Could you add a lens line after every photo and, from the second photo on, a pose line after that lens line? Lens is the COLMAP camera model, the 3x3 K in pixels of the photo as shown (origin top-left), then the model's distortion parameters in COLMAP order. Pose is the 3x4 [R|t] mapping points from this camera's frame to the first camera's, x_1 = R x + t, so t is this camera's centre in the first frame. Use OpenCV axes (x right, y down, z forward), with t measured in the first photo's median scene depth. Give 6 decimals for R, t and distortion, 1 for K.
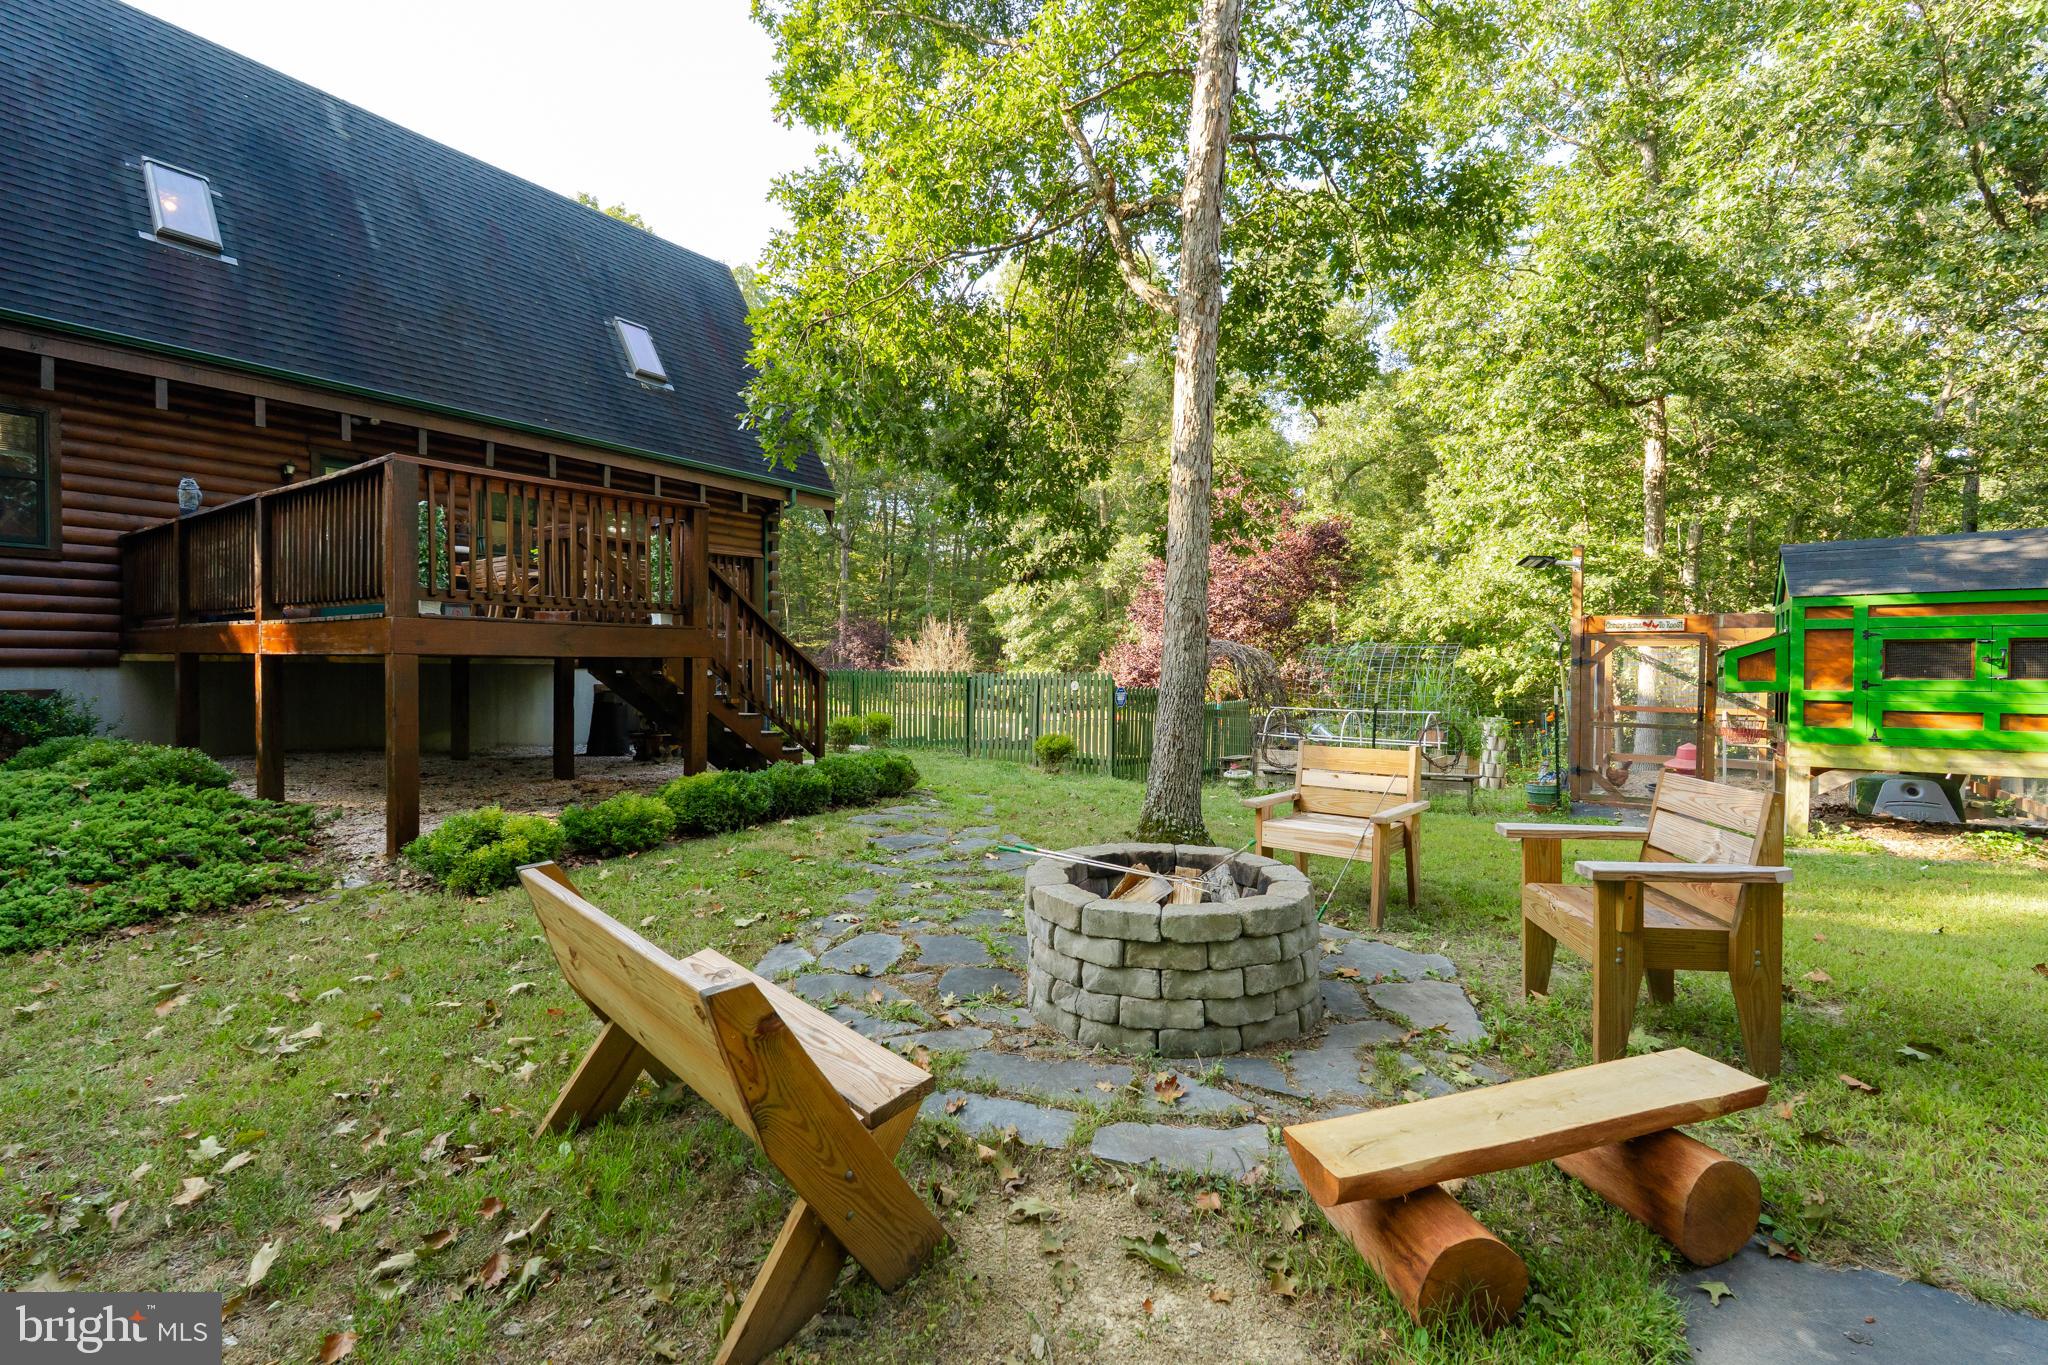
lens RADIAL K [[918.8, 0, 1033.5], [0, 918.8, 700.0], [0, 0, 1]] dist [-0.001570, -0.000136]
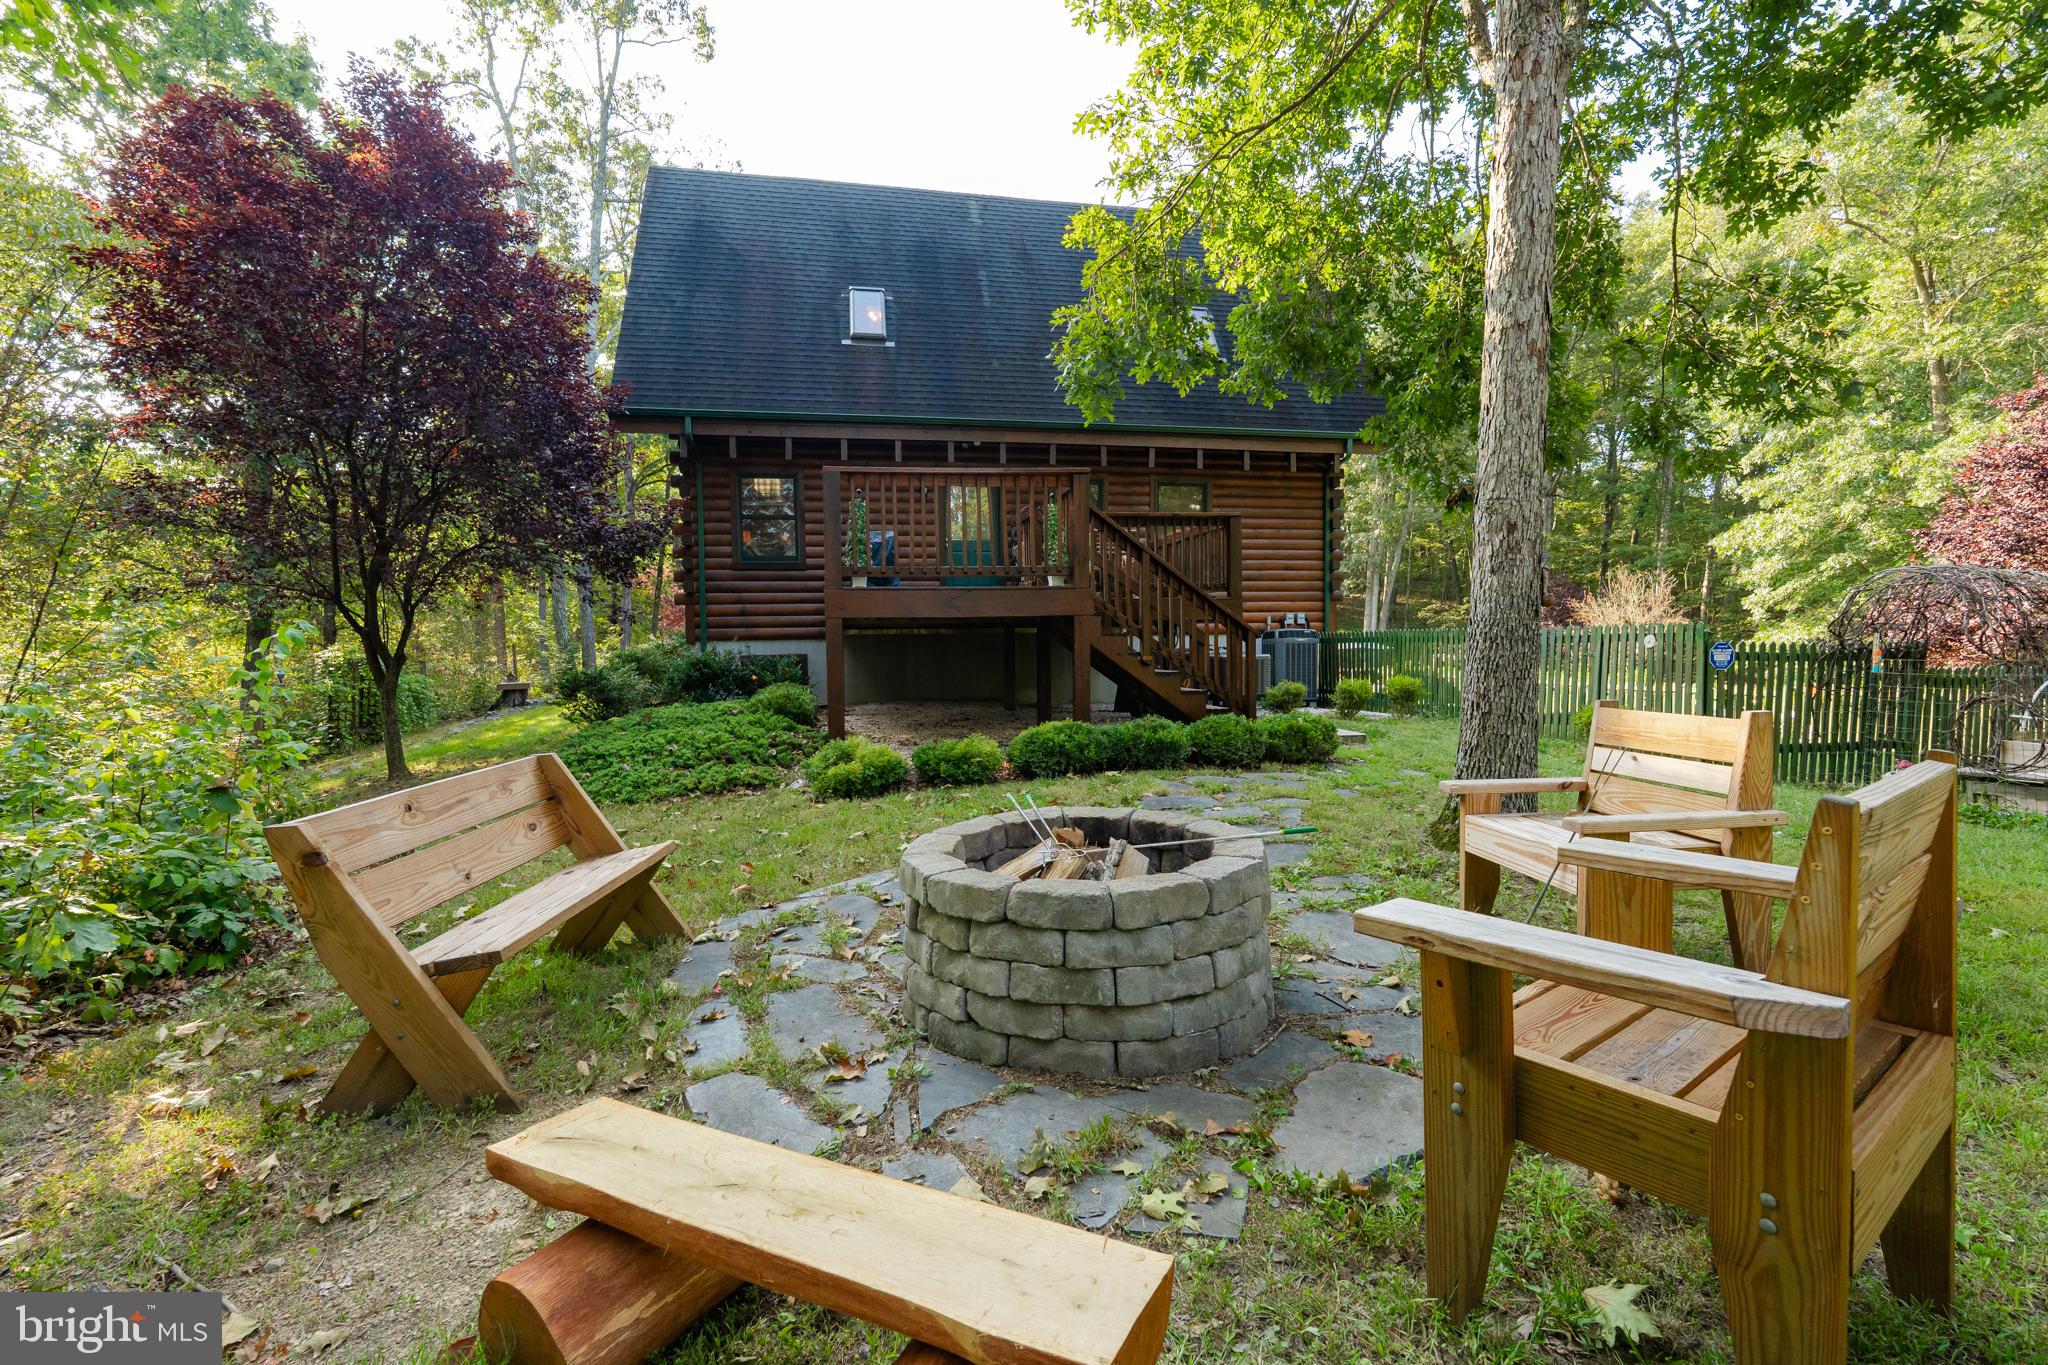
lens RADIAL K [[918.8, 0, 1033.5], [0, 918.8, 700.0], [0, 0, 1]] dist [-0.001570, -0.000136]
pose [[0.706234, 0.025424, -0.707522, 0.288693], [-0.006399, 0.999543, 0.029531, 0.017147], [0.707950, -0.016328, 0.706074, 0.171994]]
